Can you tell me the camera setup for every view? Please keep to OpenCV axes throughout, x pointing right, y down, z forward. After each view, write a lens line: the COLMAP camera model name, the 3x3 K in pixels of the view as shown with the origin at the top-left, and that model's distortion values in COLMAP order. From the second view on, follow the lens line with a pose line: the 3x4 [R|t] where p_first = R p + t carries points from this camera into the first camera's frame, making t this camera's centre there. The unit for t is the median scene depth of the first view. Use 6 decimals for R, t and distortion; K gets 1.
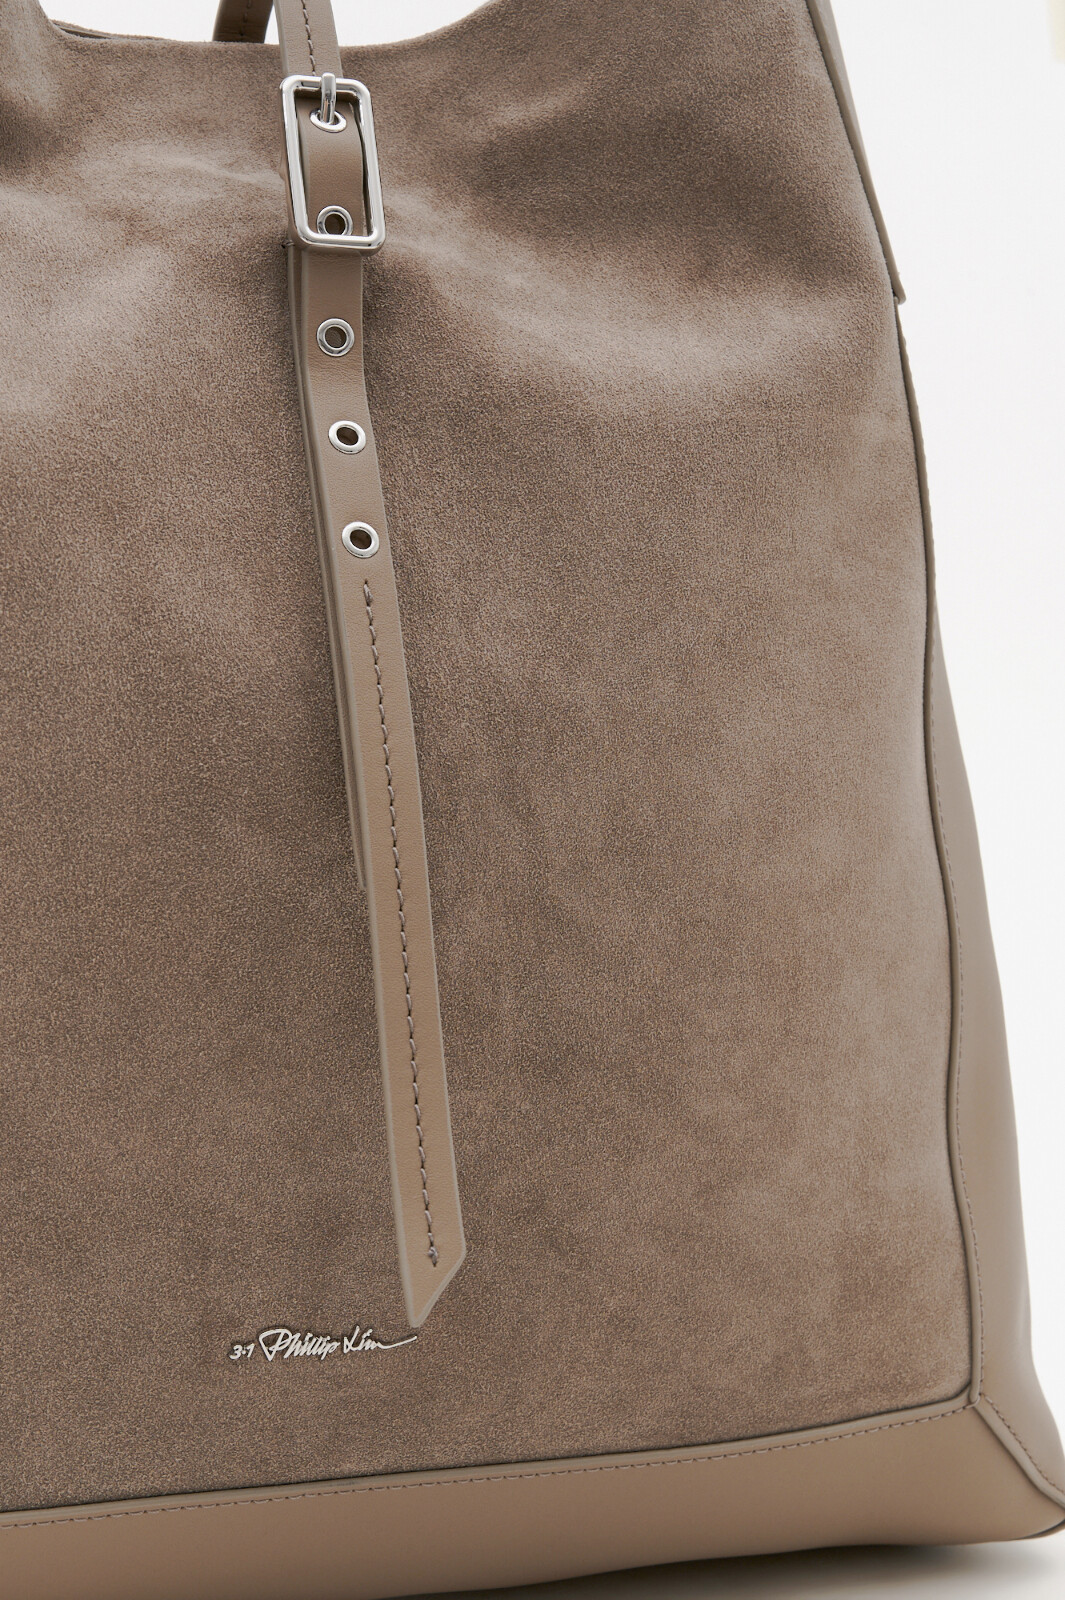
lens RADIAL K [[2646.5, 0, 532.5], [0, 2646.5, 800.0], [0, 0, 1]] dist [-0.065886, -0.156956]
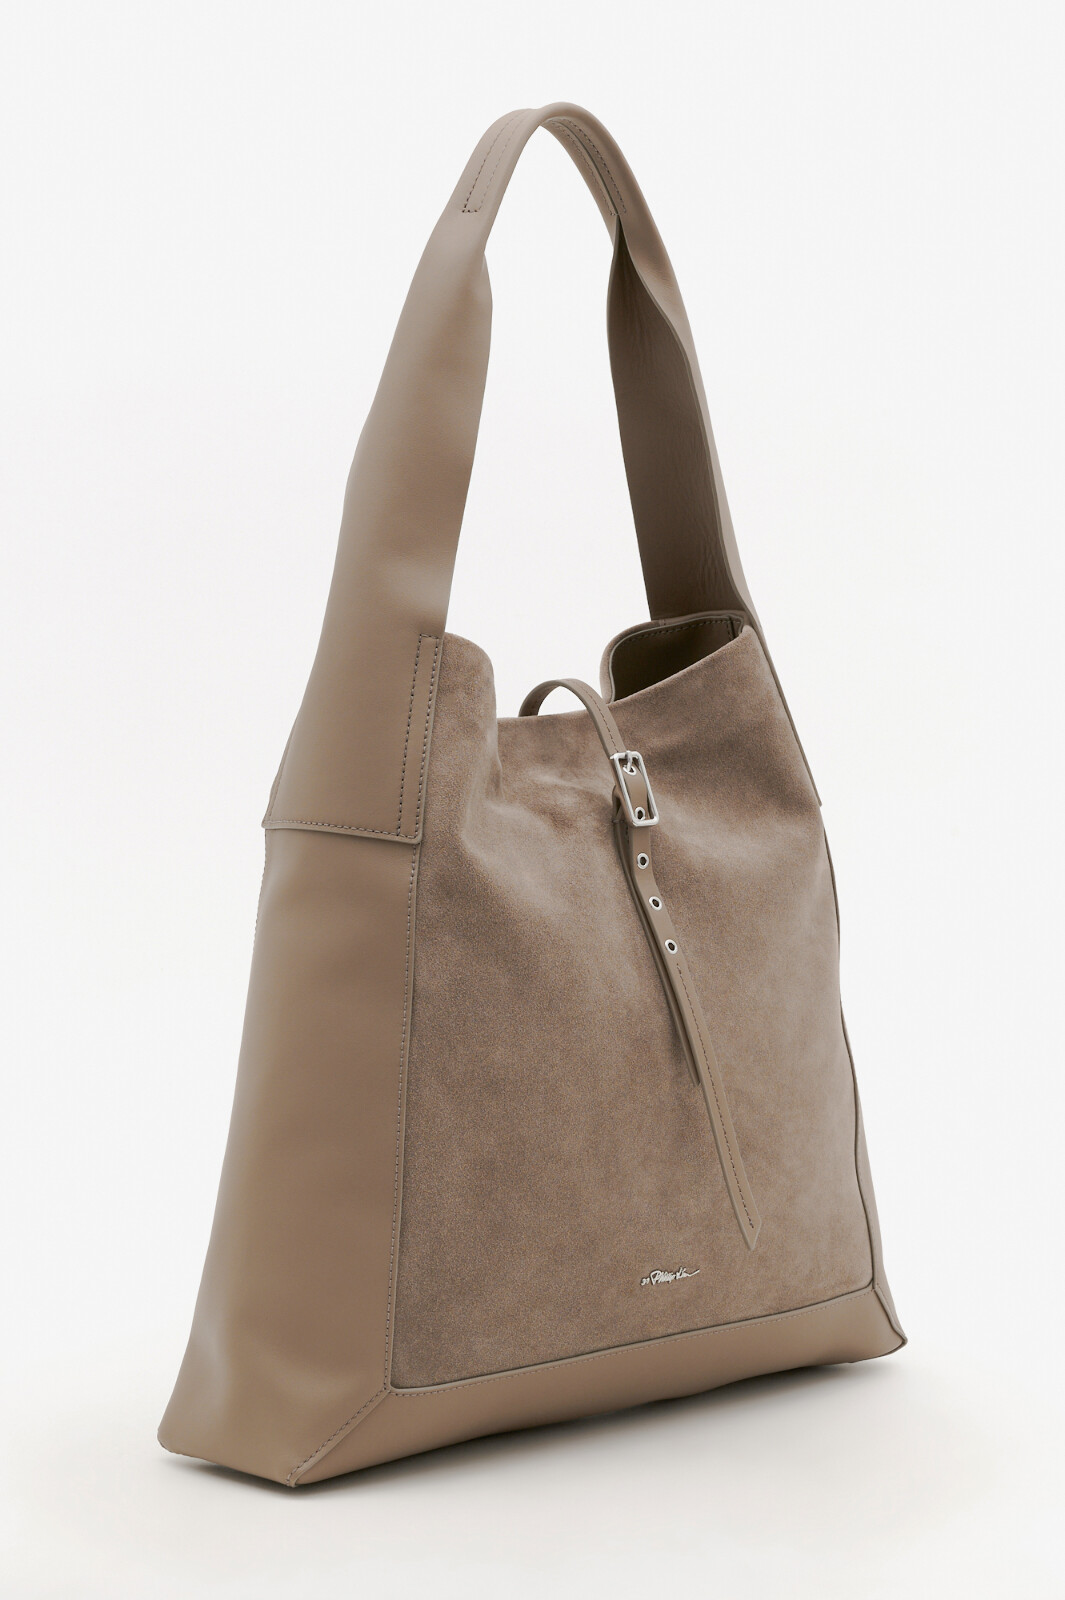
lens RADIAL K [[3165.2, 0, 532.5], [0, 3165.2, 800.0], [0, 0, 1]] dist [0.045524, -0.230079]
pose [[0.950974, -0.074504, 0.300161, -1.006875], [0.082882, 0.996443, -0.015257, -0.189633], [-0.297957, 0.039387, 0.953766, -1.701368]]
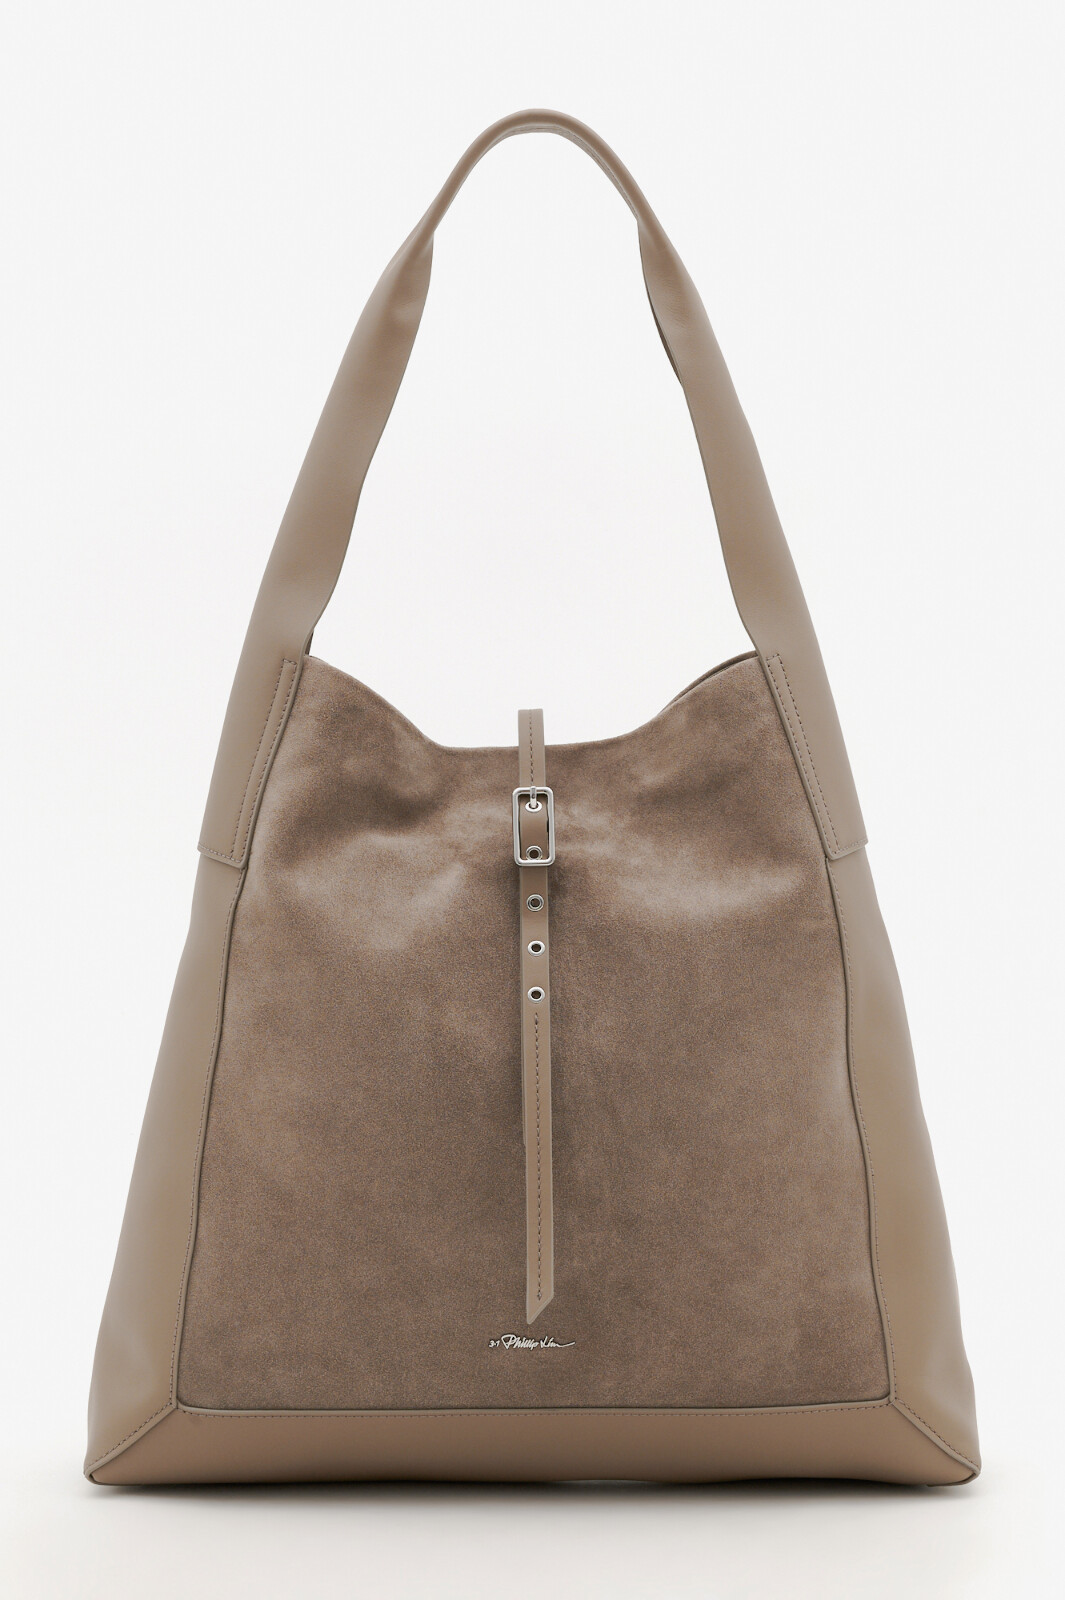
lens RADIAL K [[3165.2, 0, 532.5], [0, 3165.2, 800.0], [0, 0, 1]] dist [0.045524, -0.230079]
pose [[0.938925, -0.025894, -0.343147, 0.851024], [0.008418, 0.998595, -0.052322, -0.117168], [0.344020, 0.046238, 0.937823, -1.554745]]
